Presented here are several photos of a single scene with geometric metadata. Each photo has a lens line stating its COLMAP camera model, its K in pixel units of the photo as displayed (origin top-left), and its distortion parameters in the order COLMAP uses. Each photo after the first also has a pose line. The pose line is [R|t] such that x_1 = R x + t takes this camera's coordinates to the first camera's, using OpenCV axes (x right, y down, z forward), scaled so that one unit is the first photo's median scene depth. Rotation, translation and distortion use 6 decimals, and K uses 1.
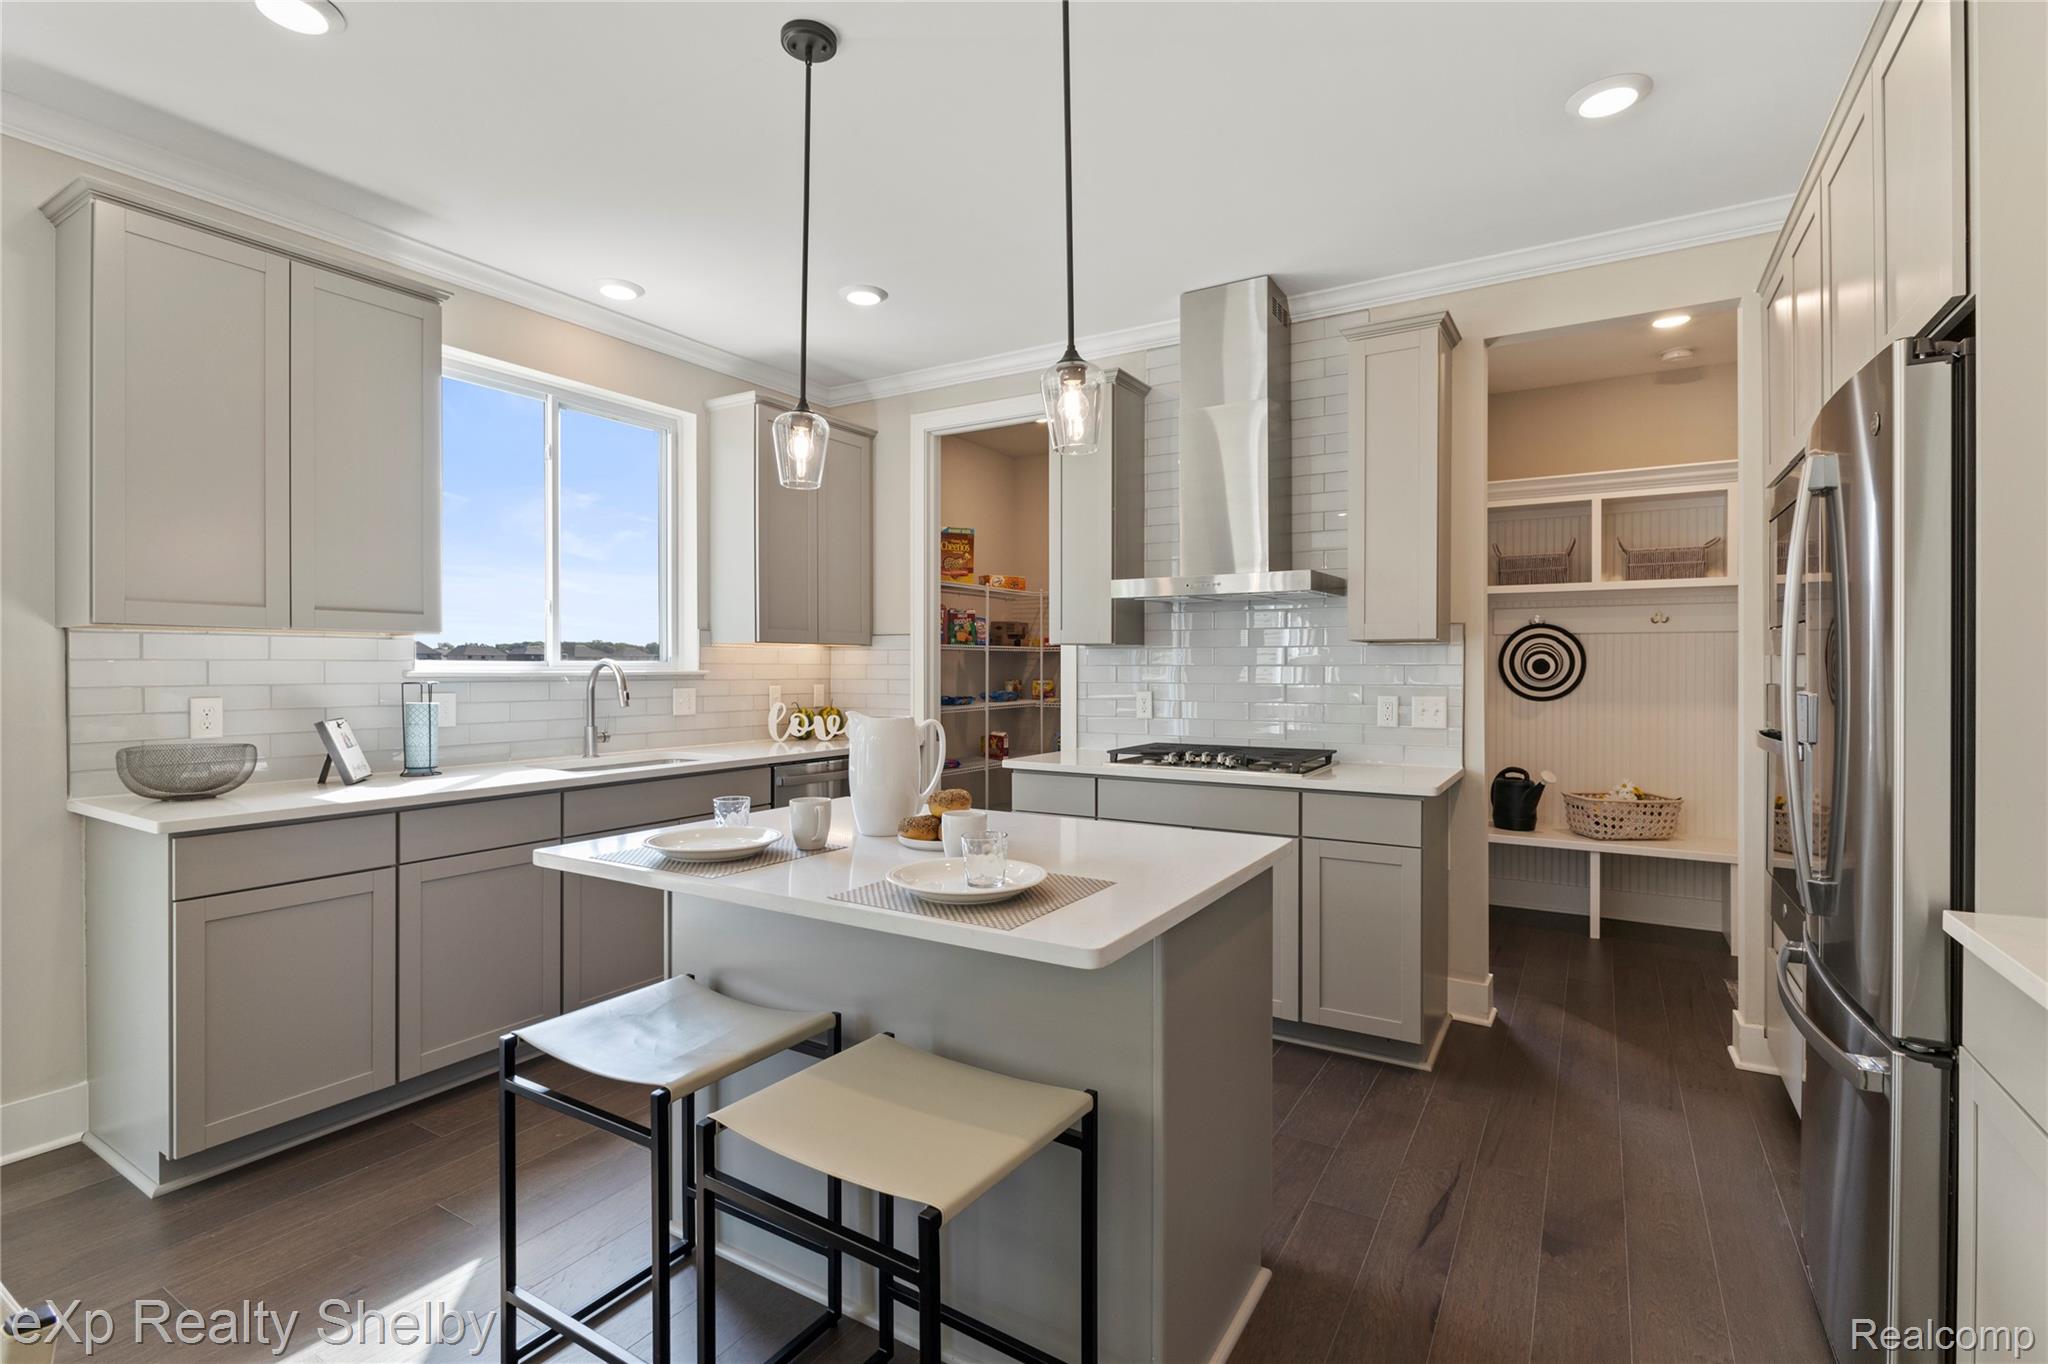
lens RADIAL K [[938.4, 0, 1033.2], [0, 938.4, 671.4], [0, 0, 1]] dist [0.000008, 0.000105]
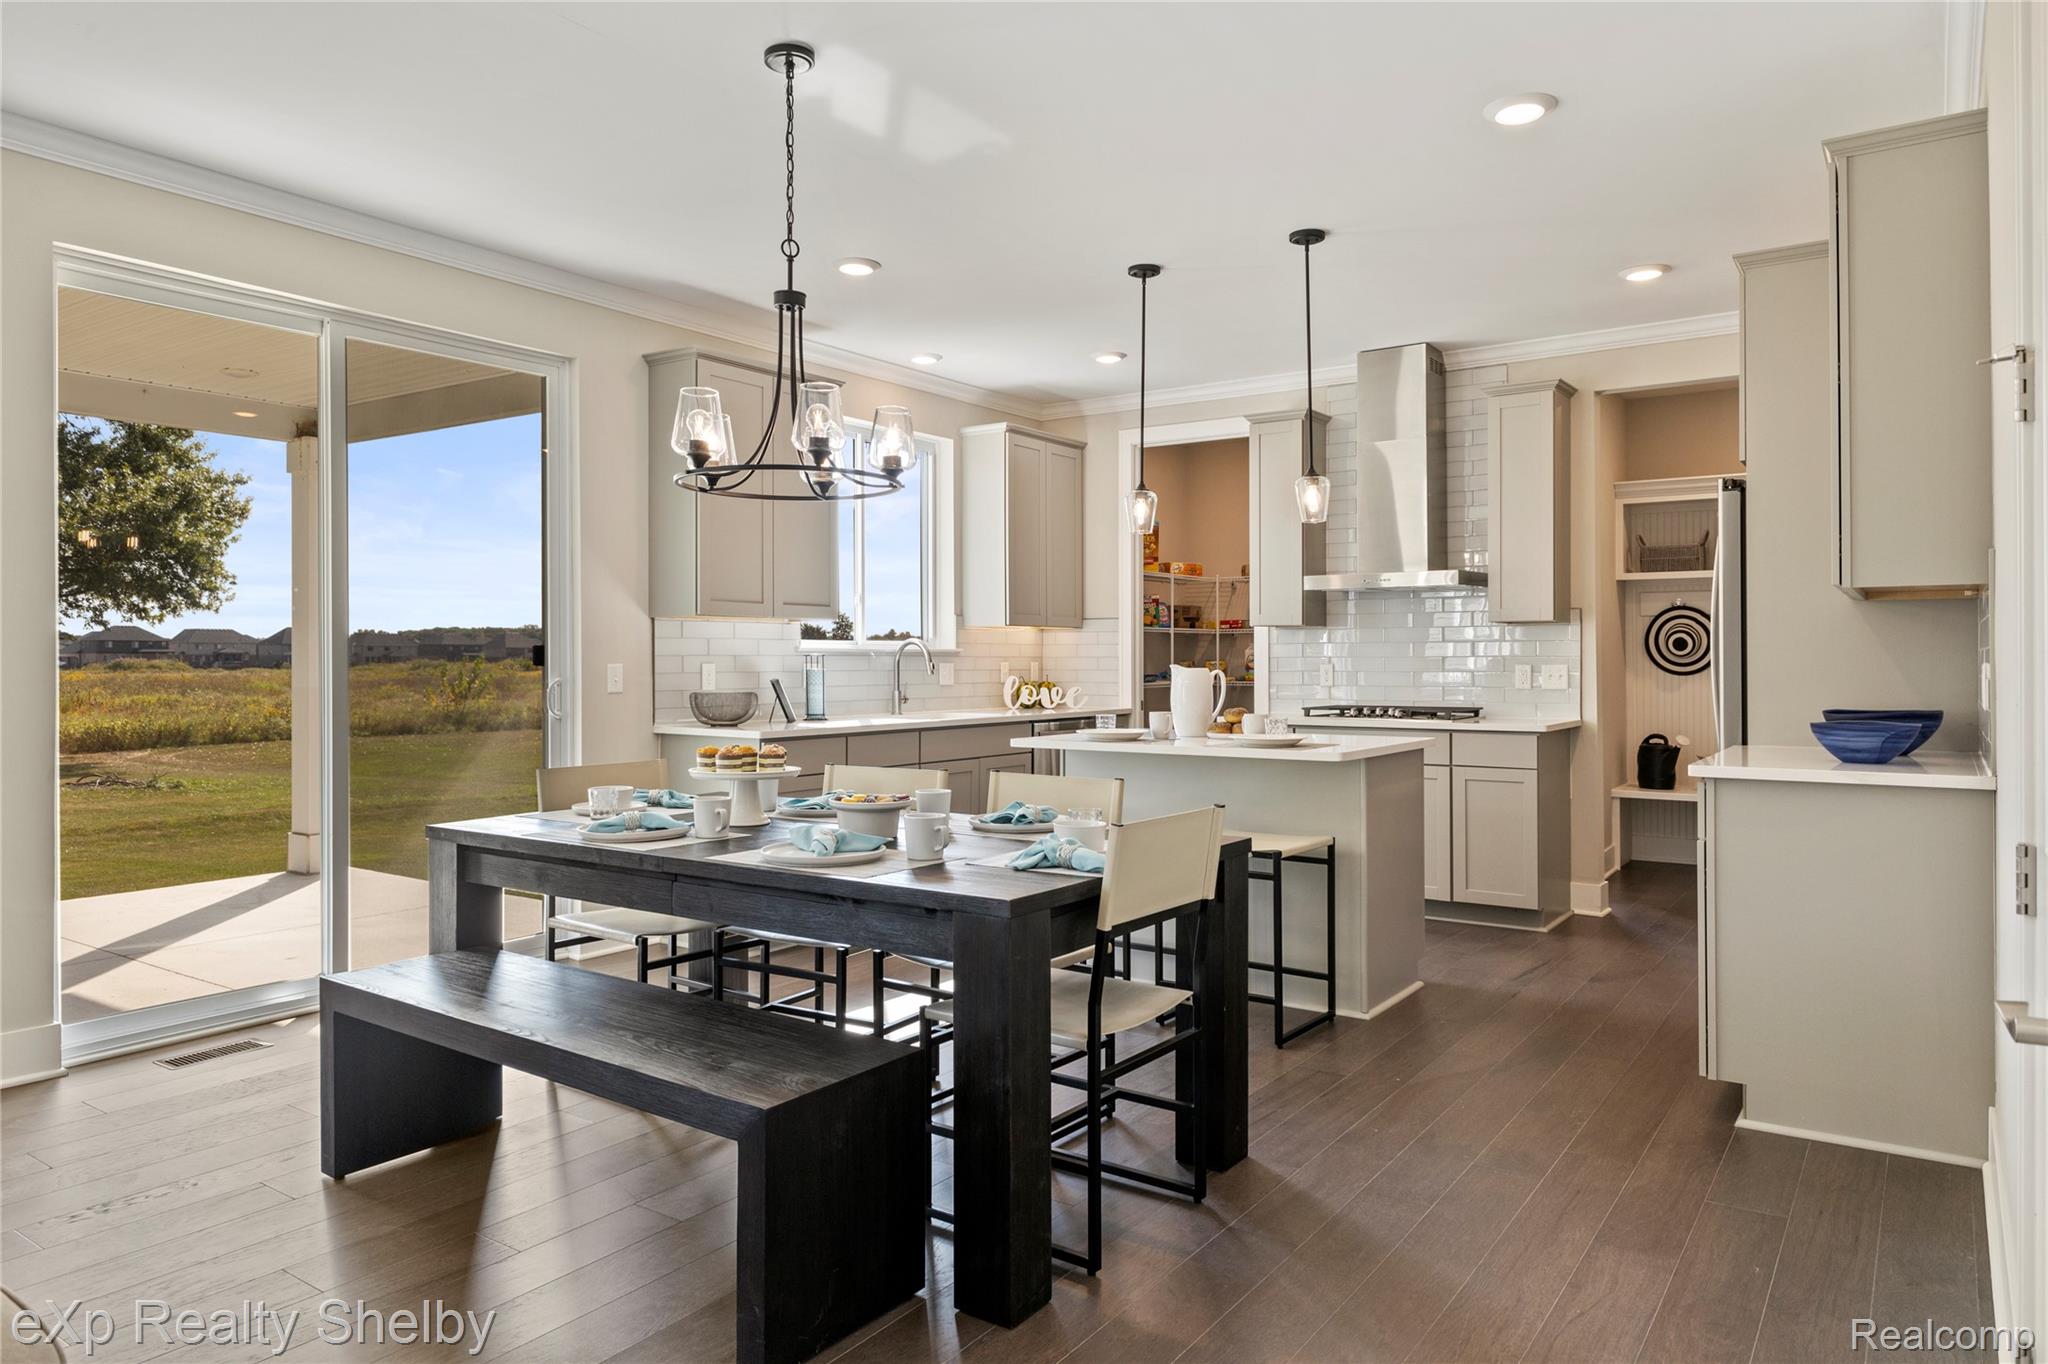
lens RADIAL K [[1309.4, 0, 1019.4], [0, 1309.4, 655.0], [0, 0, 1]] dist [0.003219, -0.000256]
pose [[0.997259, -0.002691, -0.073939, -0.157291], [0.002032, 0.999958, -0.008992, 0.024272], [0.073960, 0.008817, 0.997222, -0.744380]]
